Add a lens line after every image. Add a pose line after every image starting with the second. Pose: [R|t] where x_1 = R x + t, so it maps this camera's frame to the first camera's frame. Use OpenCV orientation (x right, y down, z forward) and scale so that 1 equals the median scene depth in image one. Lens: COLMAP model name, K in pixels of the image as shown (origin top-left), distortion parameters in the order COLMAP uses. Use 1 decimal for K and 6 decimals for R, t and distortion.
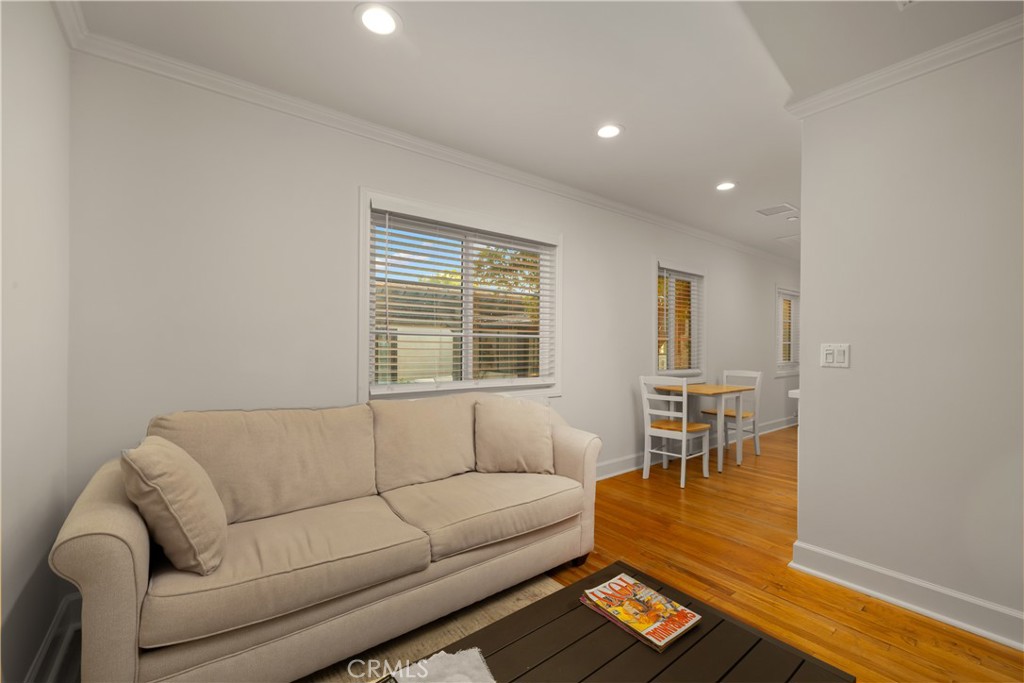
lens RADIAL K [[427.6, 0, 515.0], [0, 427.6, 343.4], [0, 0, 1]] dist [-0.002780, -0.000242]
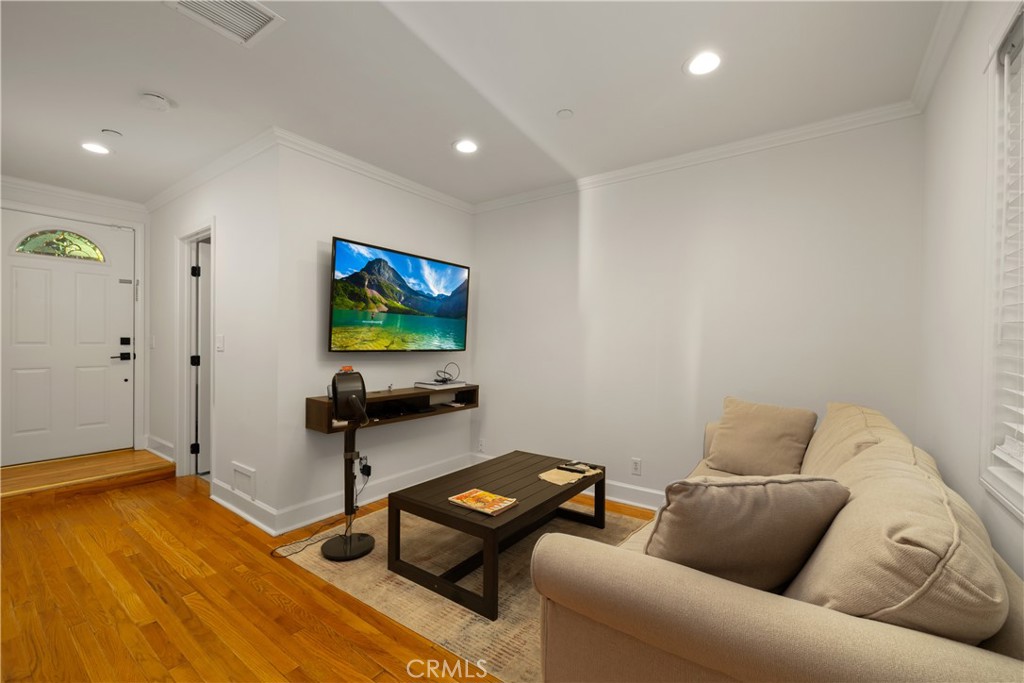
lens RADIAL K [[427.6, 0, 515.0], [0, 427.6, 343.4], [0, 0, 1]] dist [-0.002780, -0.000242]
pose [[-0.961383, -0.008467, -0.275083, 0.392821], [-0.010853, 0.999916, 0.007150, -0.002241], [0.274999, 0.009859, -0.961394, 1.628994]]
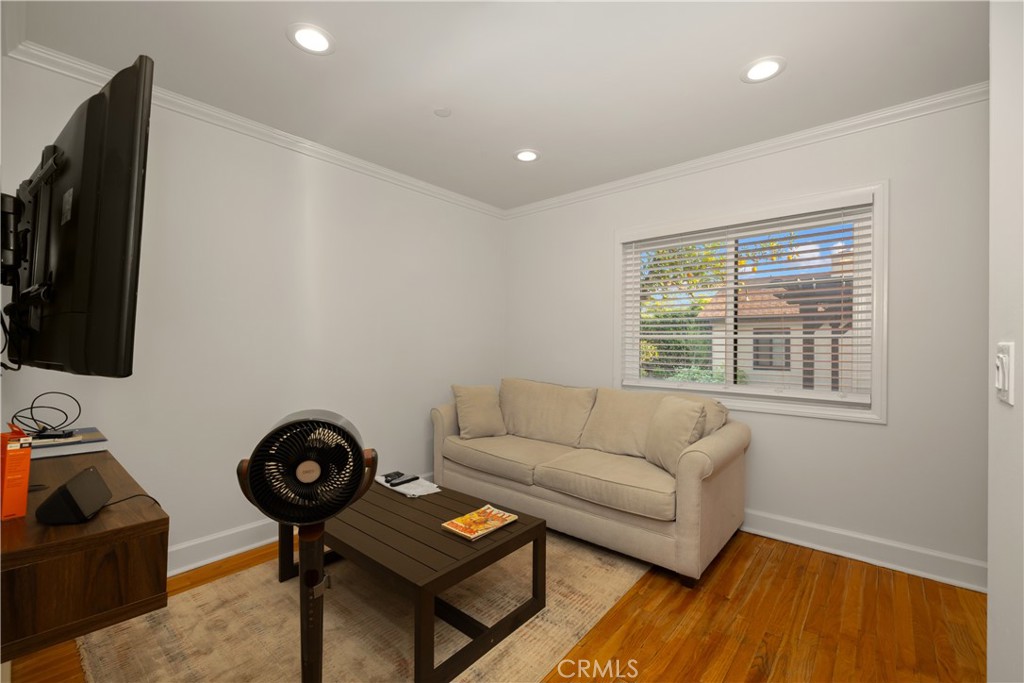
lens RADIAL K [[427.6, 0, 515.0], [0, 427.6, 343.4], [0, 0, 1]] dist [-0.002780, -0.000242]
pose [[0.197699, -0.010533, -0.980206, 1.096164], [-0.005450, 0.999915, -0.011844, 0.013889], [0.980248, 0.007684, 0.197625, 0.511746]]
